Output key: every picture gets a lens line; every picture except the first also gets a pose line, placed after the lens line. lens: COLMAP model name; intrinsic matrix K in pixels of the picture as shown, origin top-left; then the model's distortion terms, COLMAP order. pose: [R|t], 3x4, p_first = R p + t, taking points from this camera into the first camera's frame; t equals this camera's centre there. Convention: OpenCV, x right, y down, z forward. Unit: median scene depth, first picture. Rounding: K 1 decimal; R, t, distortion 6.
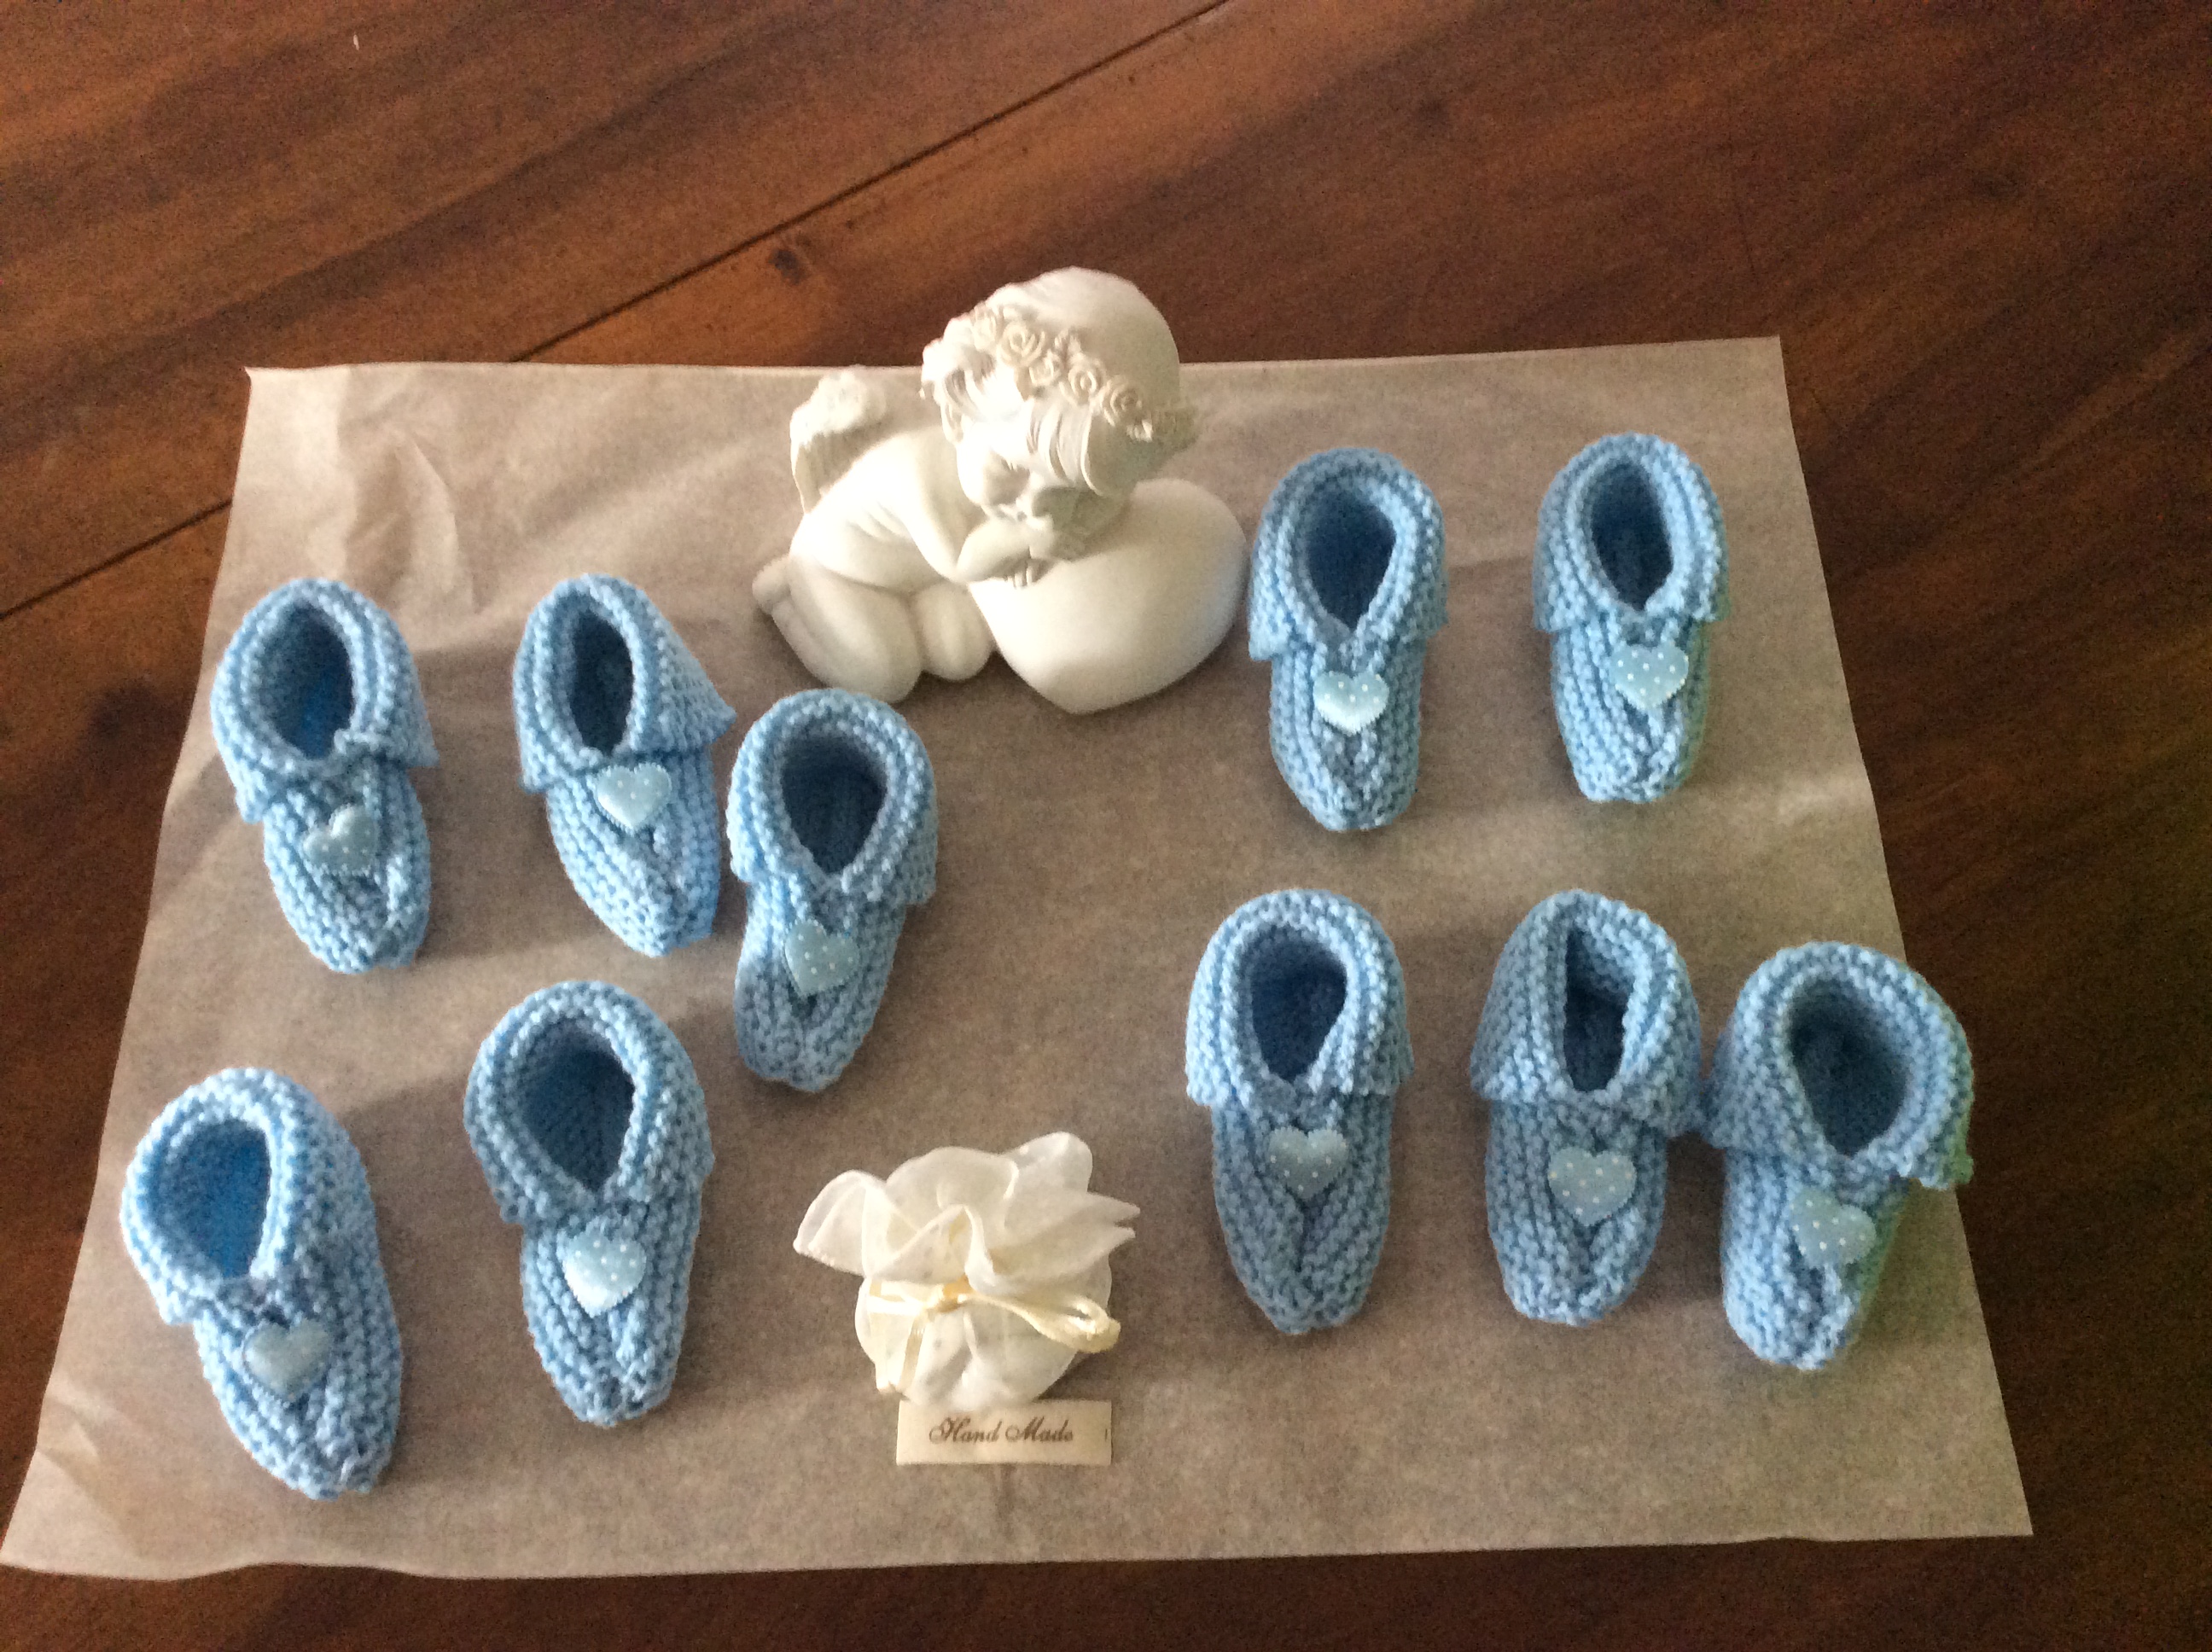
lens RADIAL K [[2015.4, 0, 1106.0], [0, 2015.4, 826.0], [0, 0, 1]] dist [0.140350, -0.299890]
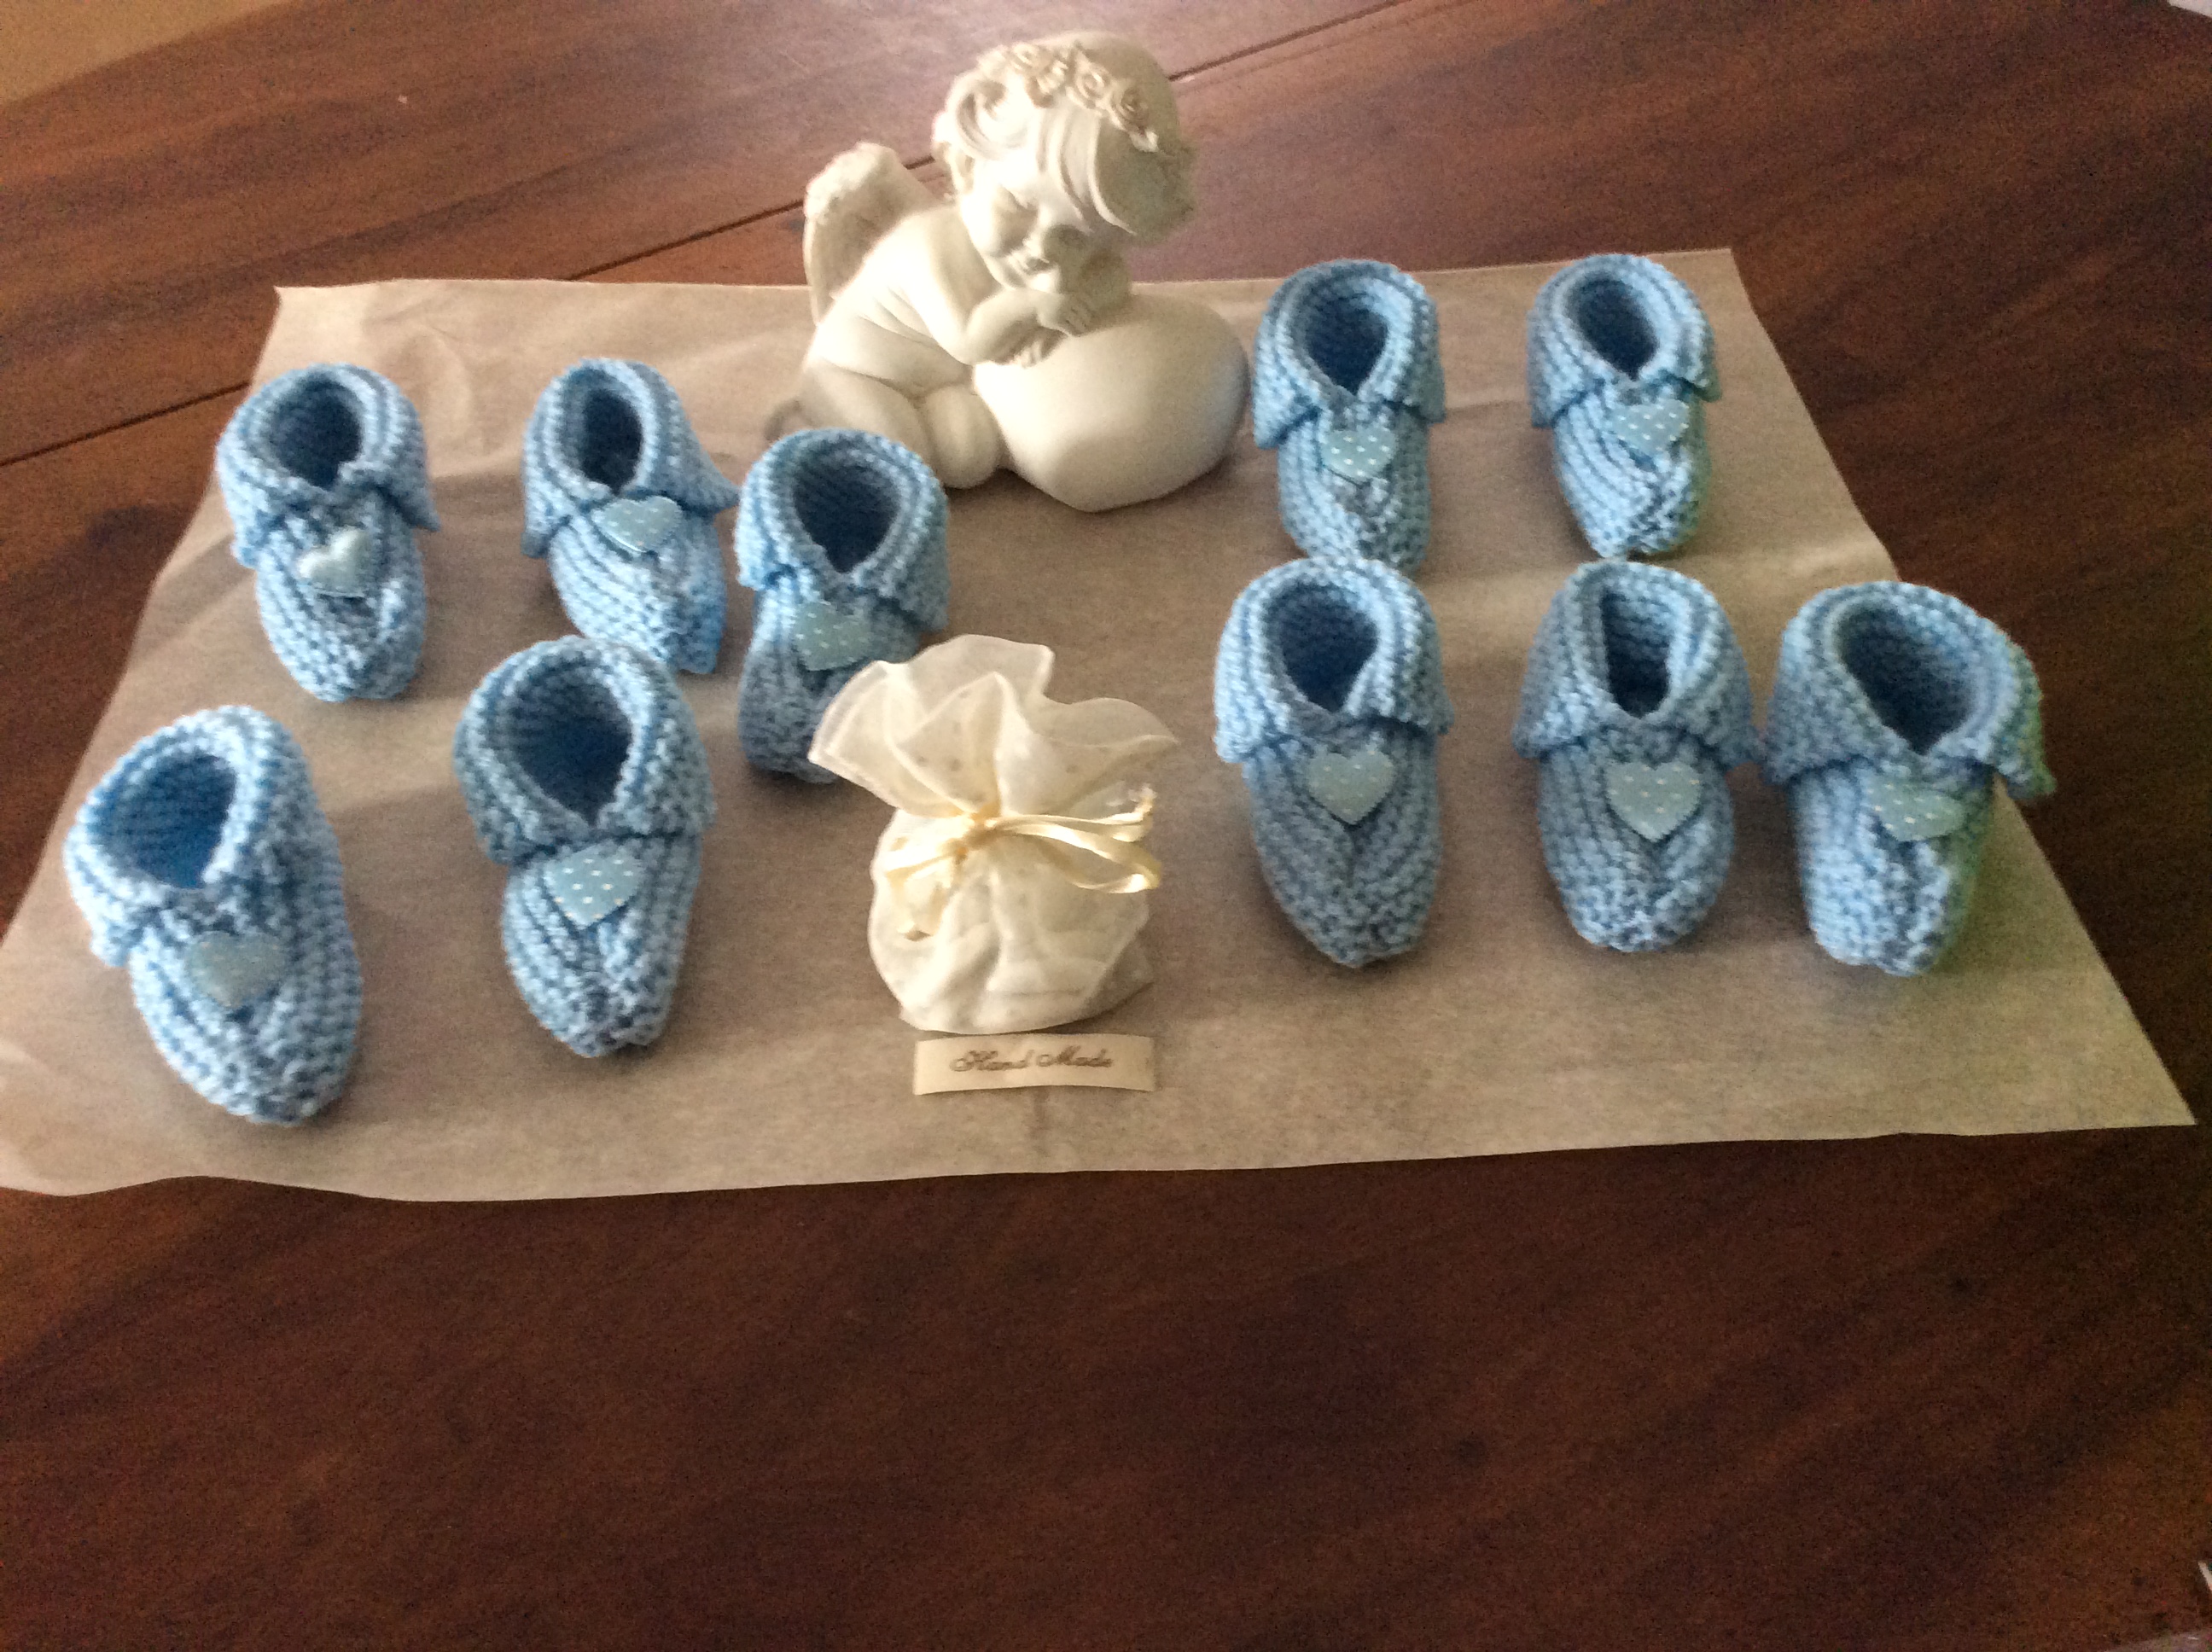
lens RADIAL K [[2015.4, 0, 1106.0], [0, 2015.4, 826.0], [0, 0, 1]] dist [0.140350, -0.299890]
pose [[0.999402, -0.023534, 0.025334, -0.038310], [0.030559, 0.943967, -0.328621, 0.485612], [-0.016180, 0.329199, 0.944122, 0.121820]]
